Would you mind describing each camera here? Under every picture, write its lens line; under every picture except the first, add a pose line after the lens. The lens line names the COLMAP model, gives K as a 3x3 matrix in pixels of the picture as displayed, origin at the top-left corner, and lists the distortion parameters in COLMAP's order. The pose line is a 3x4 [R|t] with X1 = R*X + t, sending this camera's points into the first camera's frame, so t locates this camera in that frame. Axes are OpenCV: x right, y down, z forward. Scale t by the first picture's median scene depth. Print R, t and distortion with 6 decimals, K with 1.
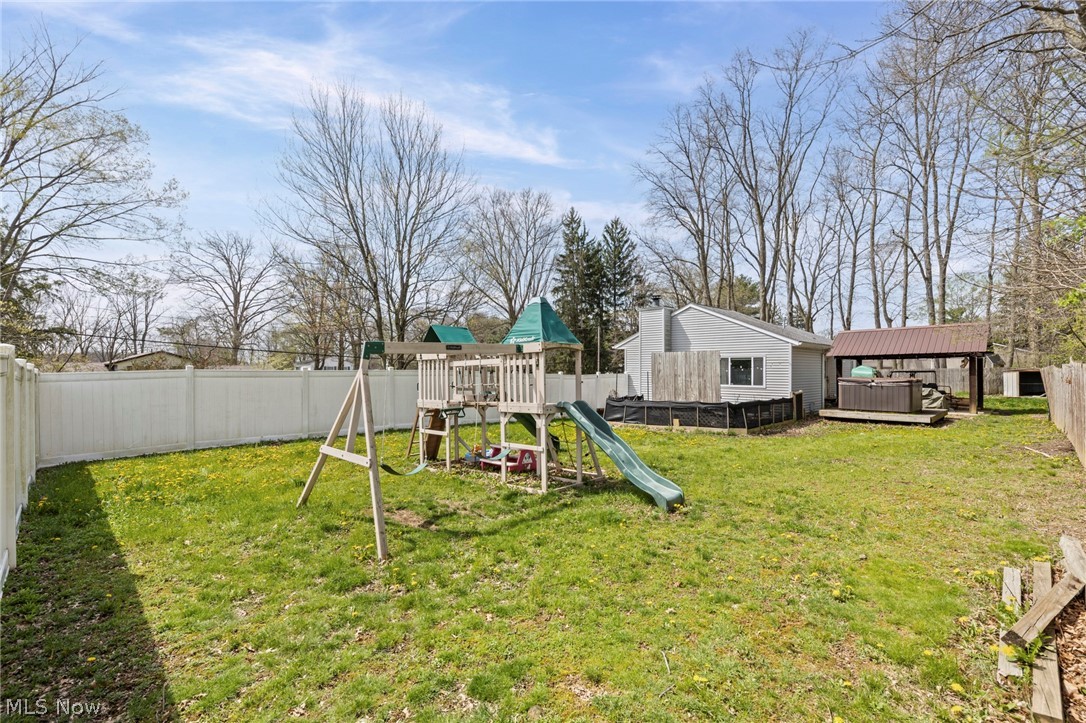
lens RADIAL K [[486.4, 0, 543.3], [0, 486.4, 371.2], [0, 0, 1]] dist [0.004715, 0.000288]
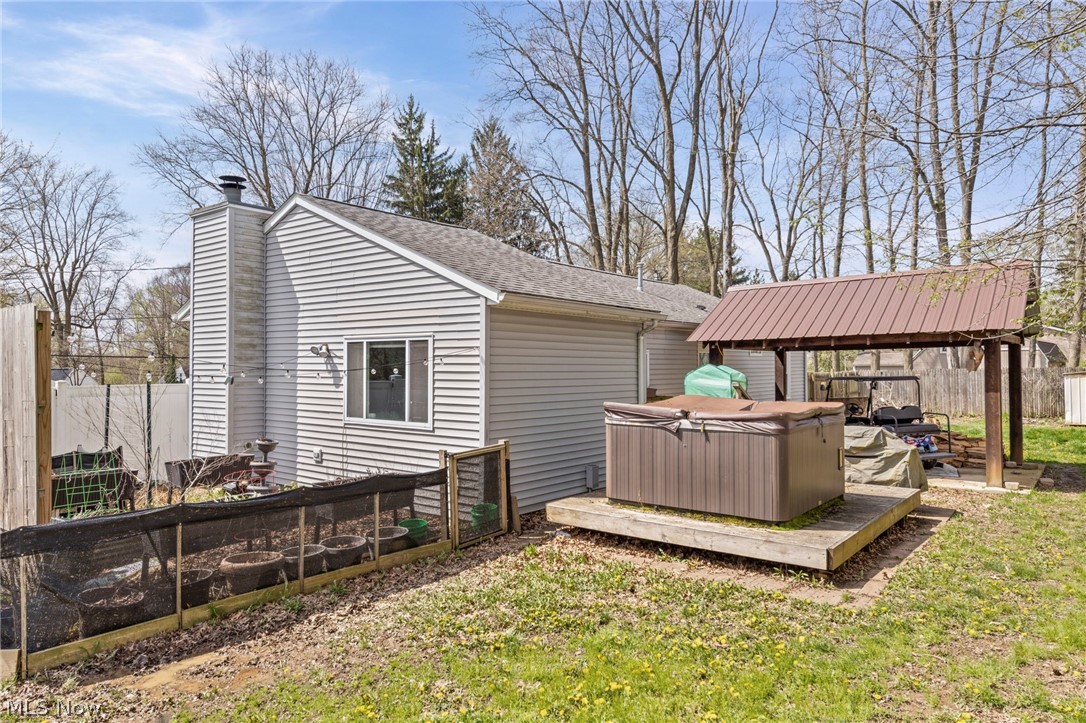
lens RADIAL K [[716.5, 0, 544.7], [0, 716.5, 357.3], [0, 0, 1]] dist [0.020553, 0.001223]
pose [[0.991326, 0.001602, 0.131419, 0.401676], [0.000726, 0.999844, -0.017661, -0.006602], [-0.131427, 0.017604, 0.991170, 0.423064]]
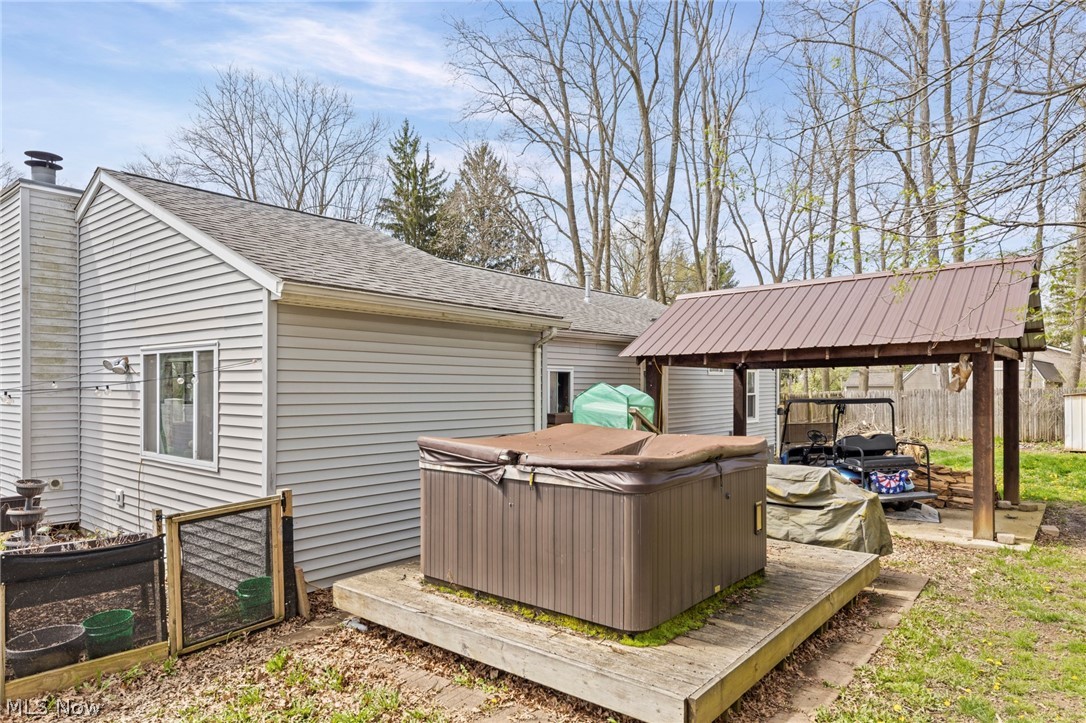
lens RADIAL K [[678.4, 0, 539.7], [0, 678.4, 388.9], [0, 0, 1]] dist [0.016274, 0.000996]
pose [[0.994163, 0.000243, 0.107891, 0.501115], [-0.000060, 0.999999, -0.001699, -0.006802], [-0.107892, 0.001683, 0.994161, 0.541634]]
